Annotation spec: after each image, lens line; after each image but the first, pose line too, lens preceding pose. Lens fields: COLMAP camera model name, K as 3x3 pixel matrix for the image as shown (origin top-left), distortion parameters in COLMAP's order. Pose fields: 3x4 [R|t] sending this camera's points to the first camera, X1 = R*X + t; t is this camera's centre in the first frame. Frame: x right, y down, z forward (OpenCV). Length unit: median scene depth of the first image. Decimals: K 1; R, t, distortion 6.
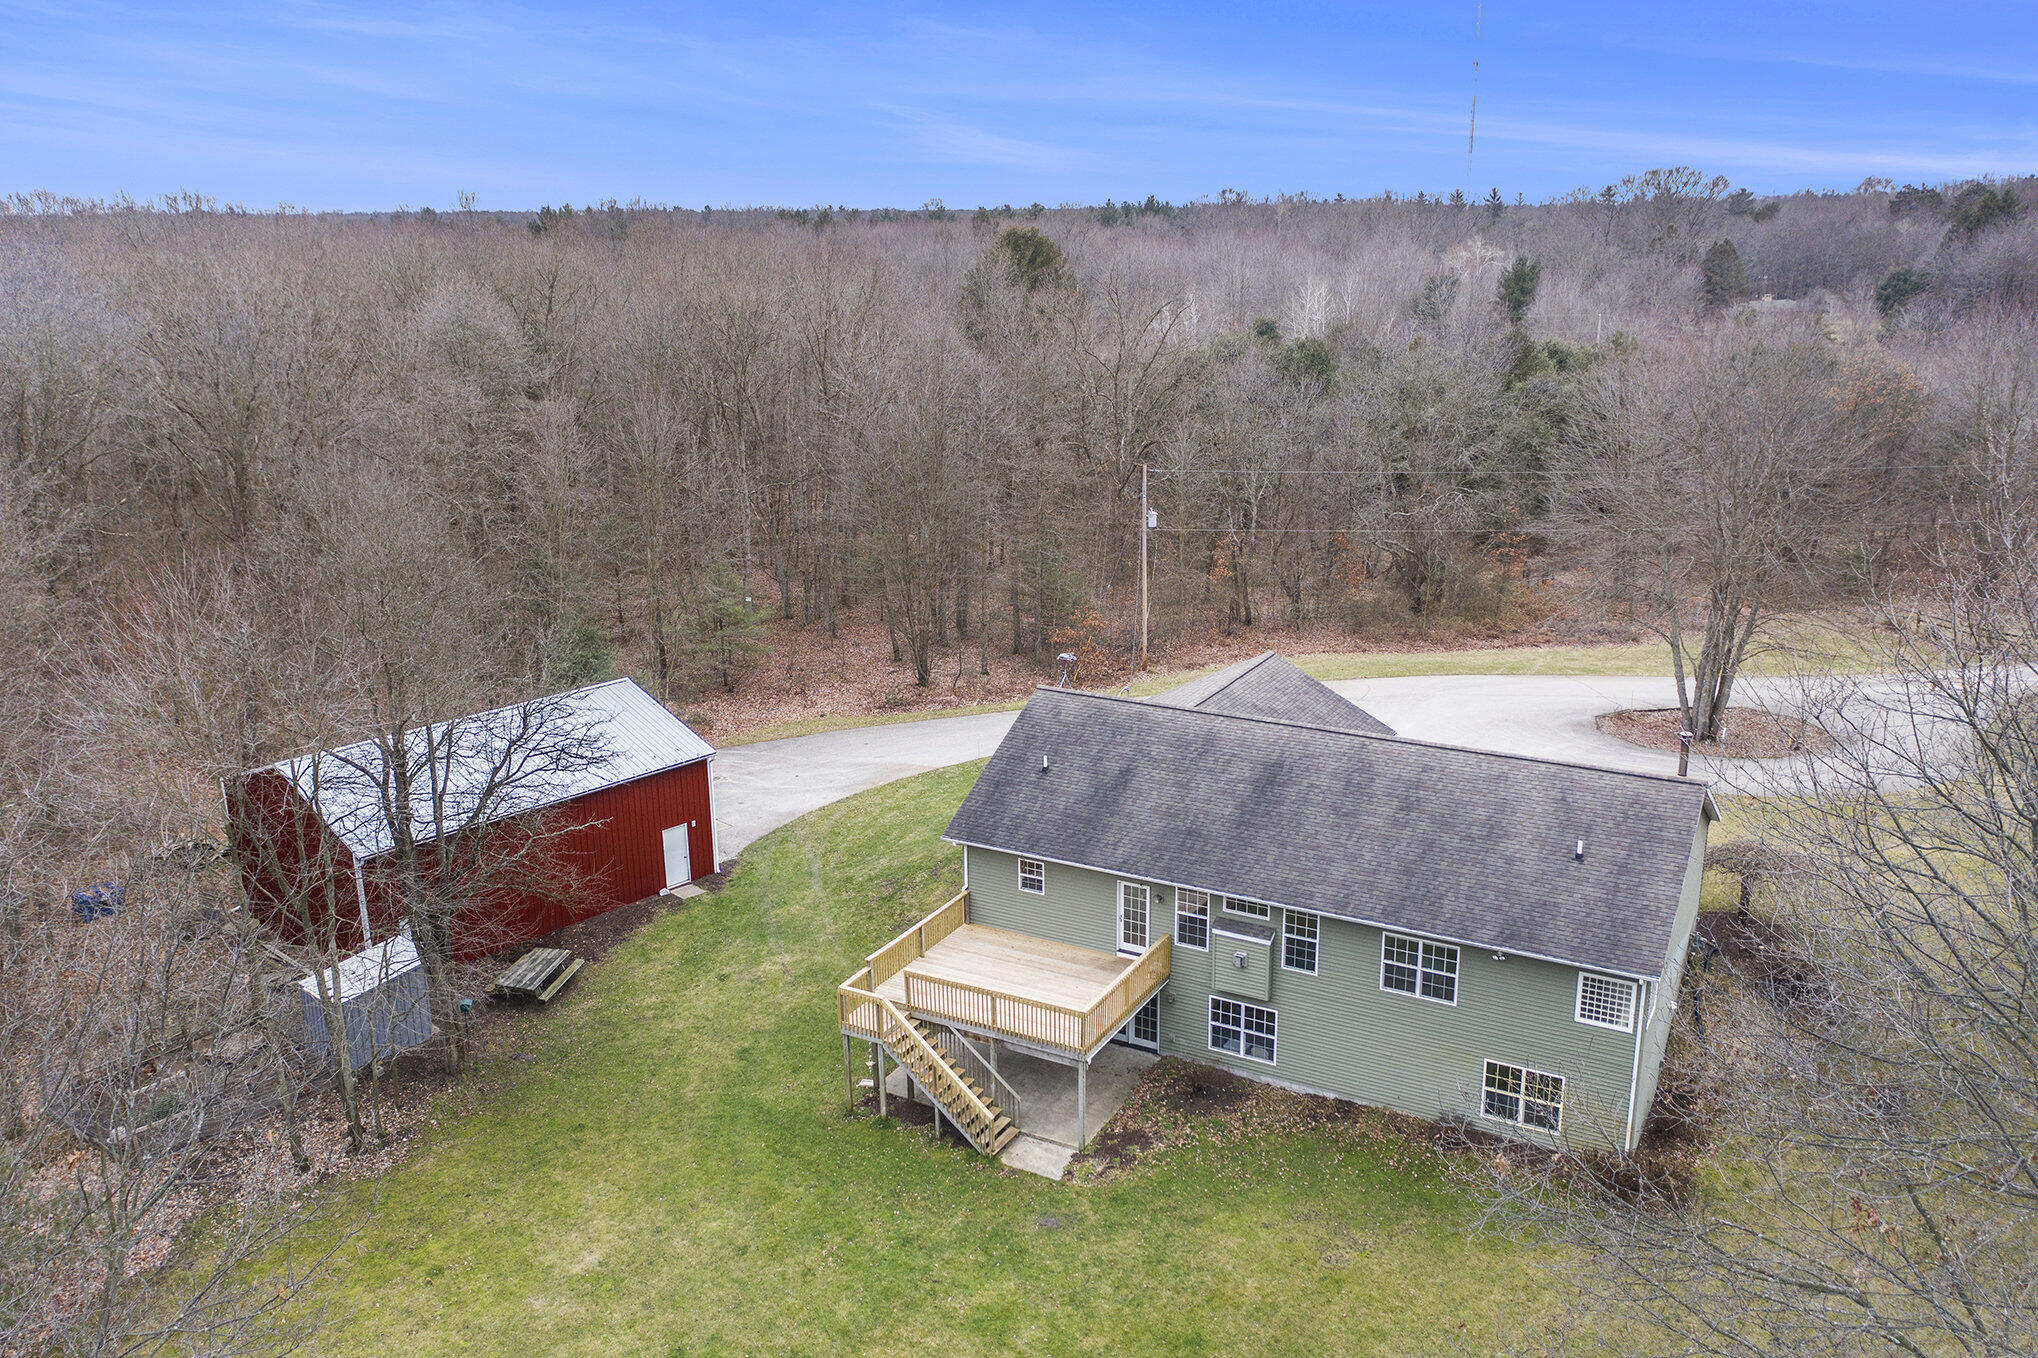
lens RADIAL K [[1585.5, 0, 1046.8], [0, 1585.5, 678.2], [0, 0, 1]] dist [0.001886, 0.001912]
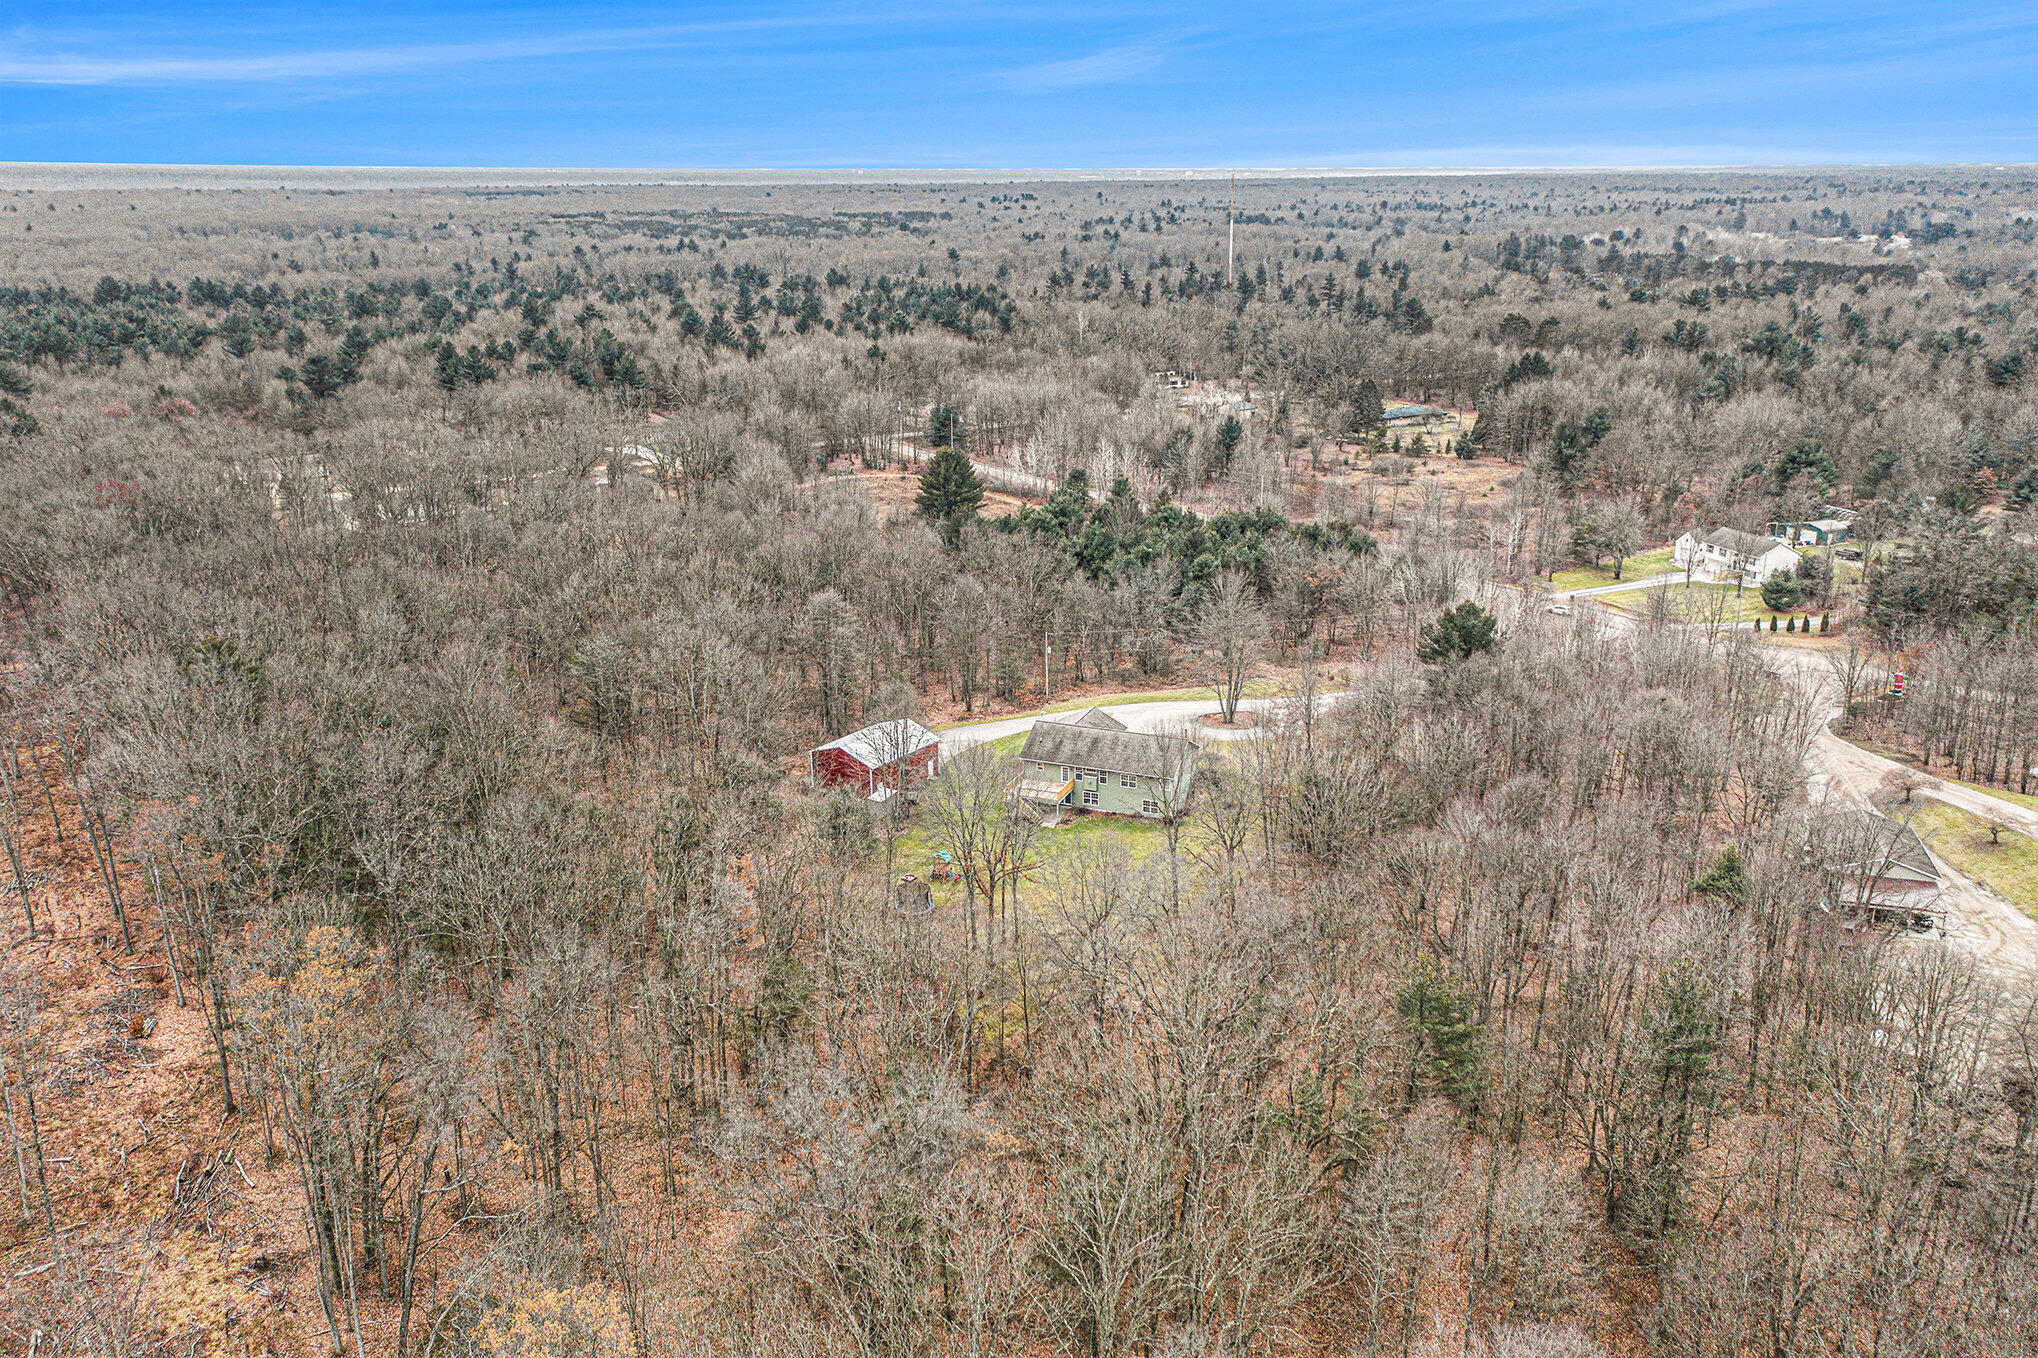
lens RADIAL K [[1585.5, 0, 1046.8], [0, 1585.5, 678.2], [0, 0, 1]] dist [0.001886, 0.001912]
pose [[0.992362, -0.031811, 0.119184, -0.489682], [0.028326, 0.999123, 0.030826, -0.241683], [-0.120060, -0.027215, 0.992393, -3.203363]]
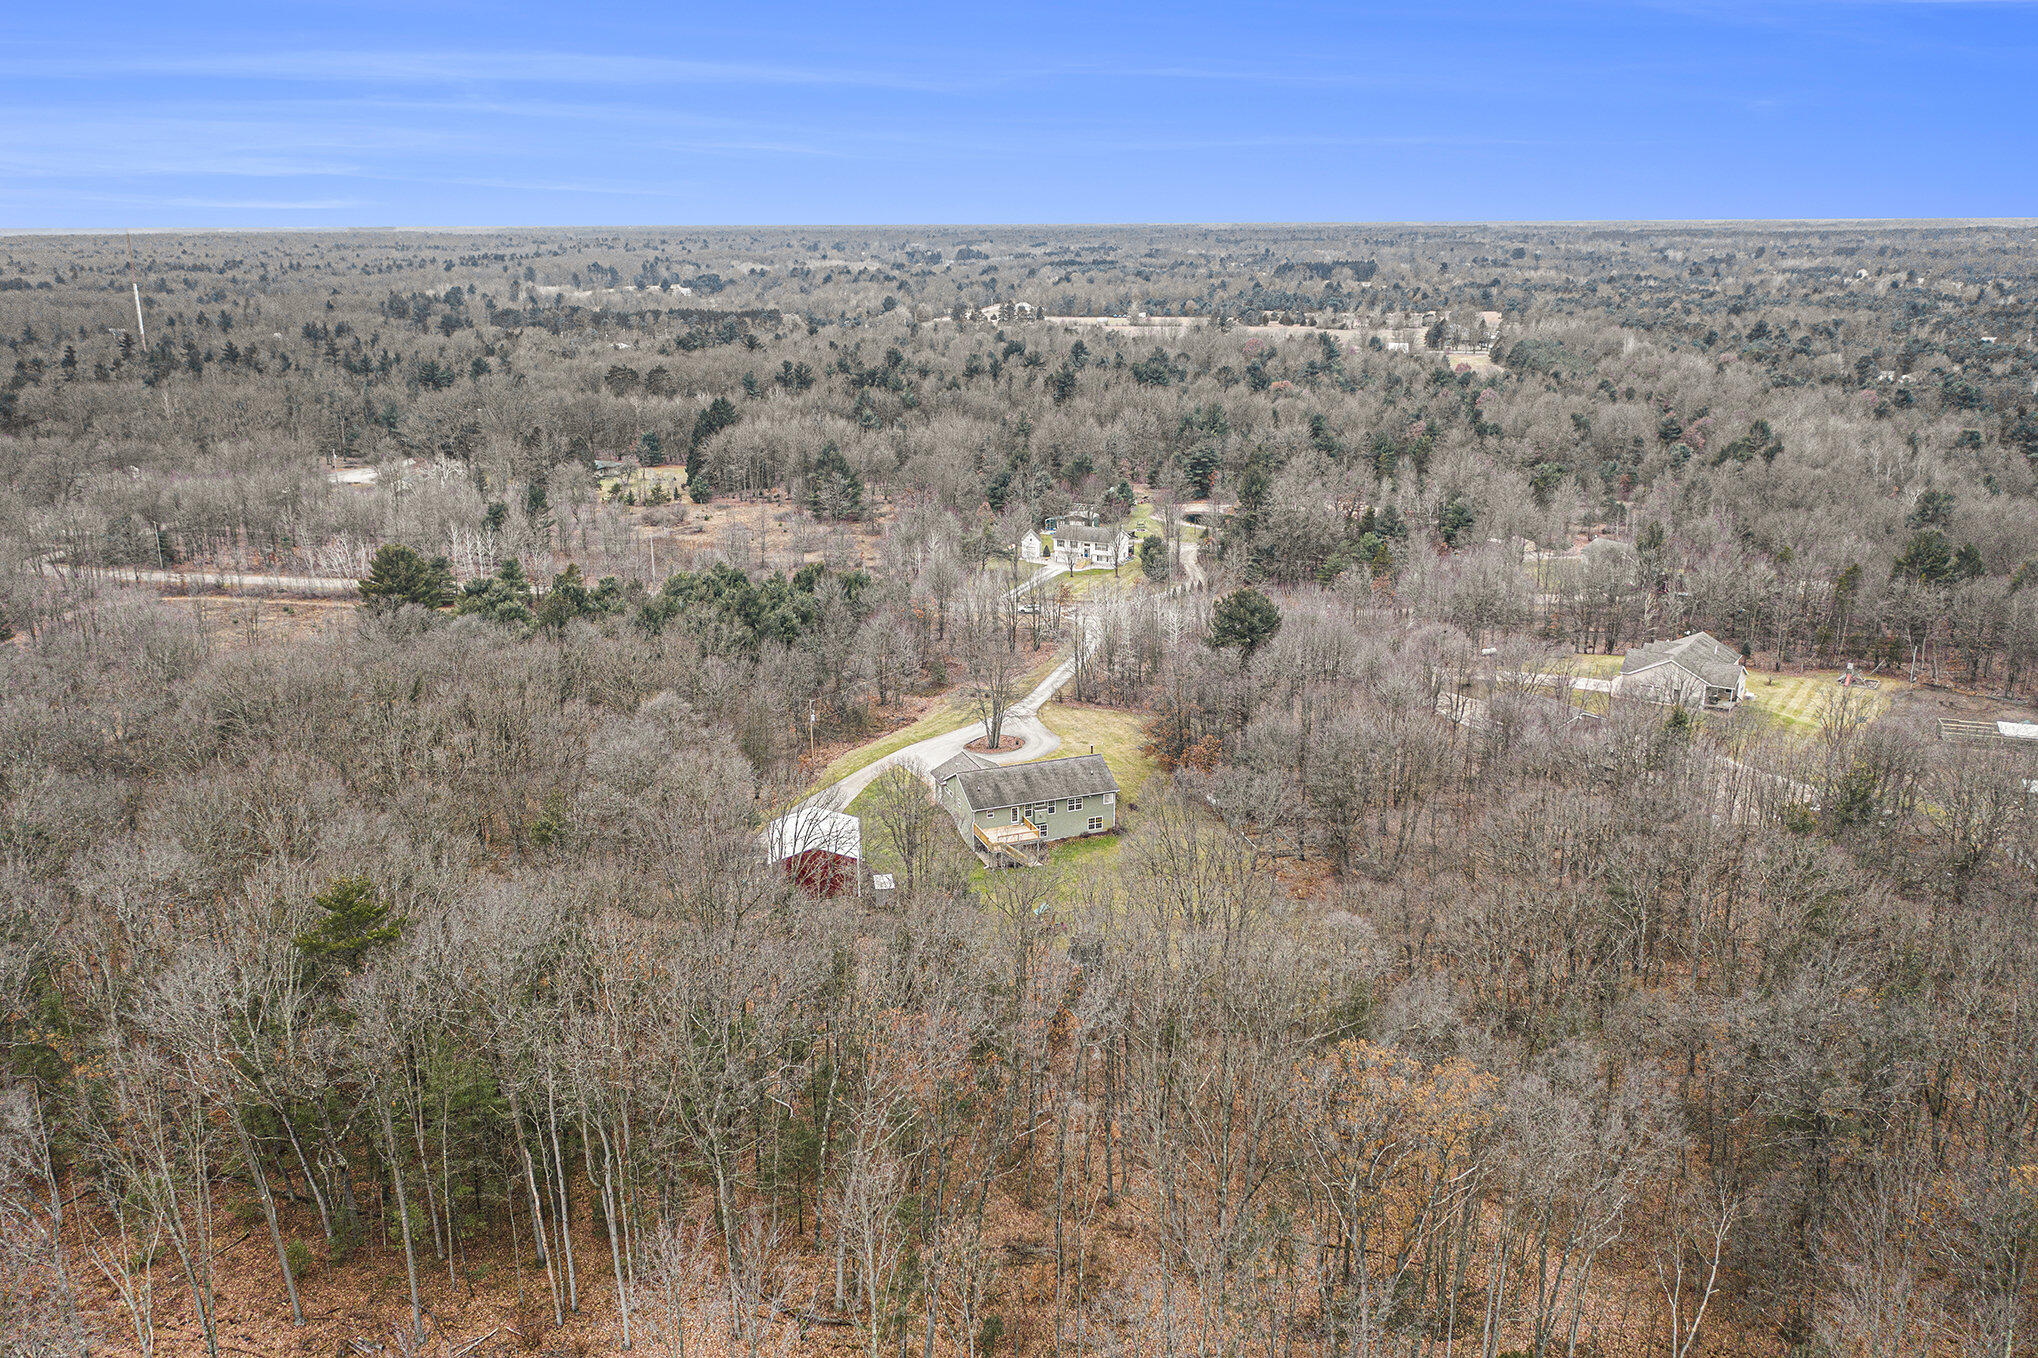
lens RADIAL K [[1585.5, 0, 1046.8], [0, 1585.5, 678.2], [0, 0, 1]] dist [0.001886, 0.001912]
pose [[0.639050, -0.204168, 0.741574, -2.945408], [0.209499, 0.973878, 0.087589, -0.560589], [-0.740085, 0.099385, 0.665129, -1.940262]]
